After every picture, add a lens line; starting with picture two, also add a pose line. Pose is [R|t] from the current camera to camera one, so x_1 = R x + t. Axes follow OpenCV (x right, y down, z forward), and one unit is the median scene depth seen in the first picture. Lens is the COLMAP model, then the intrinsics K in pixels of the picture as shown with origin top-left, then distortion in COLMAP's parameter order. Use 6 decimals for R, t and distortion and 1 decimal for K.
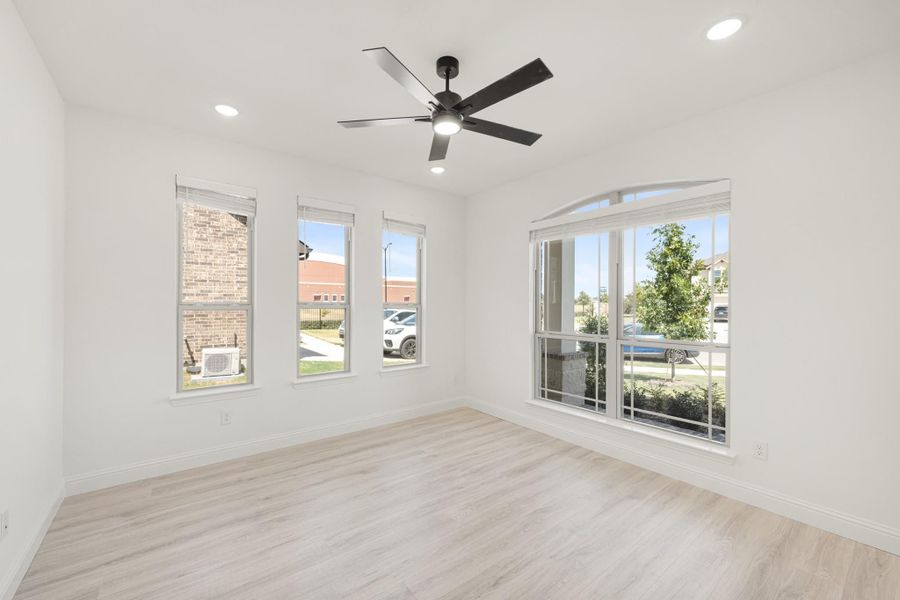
lens RADIAL K [[370.4, 0, 463.9], [0, 370.4, 313.4], [0, 0, 1]] dist [0.000038, -0.000012]
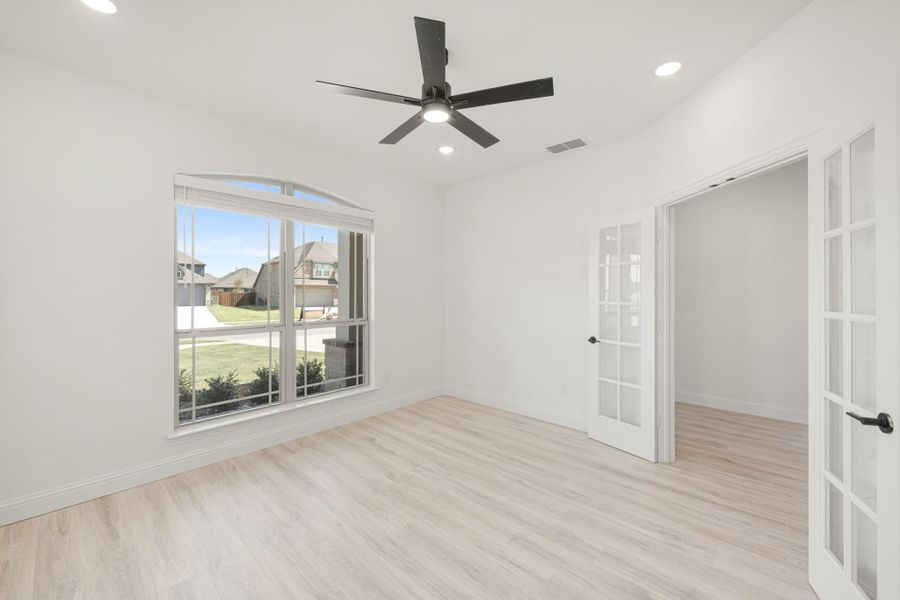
lens RADIAL K [[361.0, 0, 447.0], [0, 361.0, 302.3], [0, 0, 1]] dist [0.000321, 0.000012]
pose [[-0.148430, -0.036721, 0.988241, -0.667915], [0.009440, 0.999212, 0.038547, -0.033704], [-0.988878, 0.015050, -0.147966, 0.732086]]
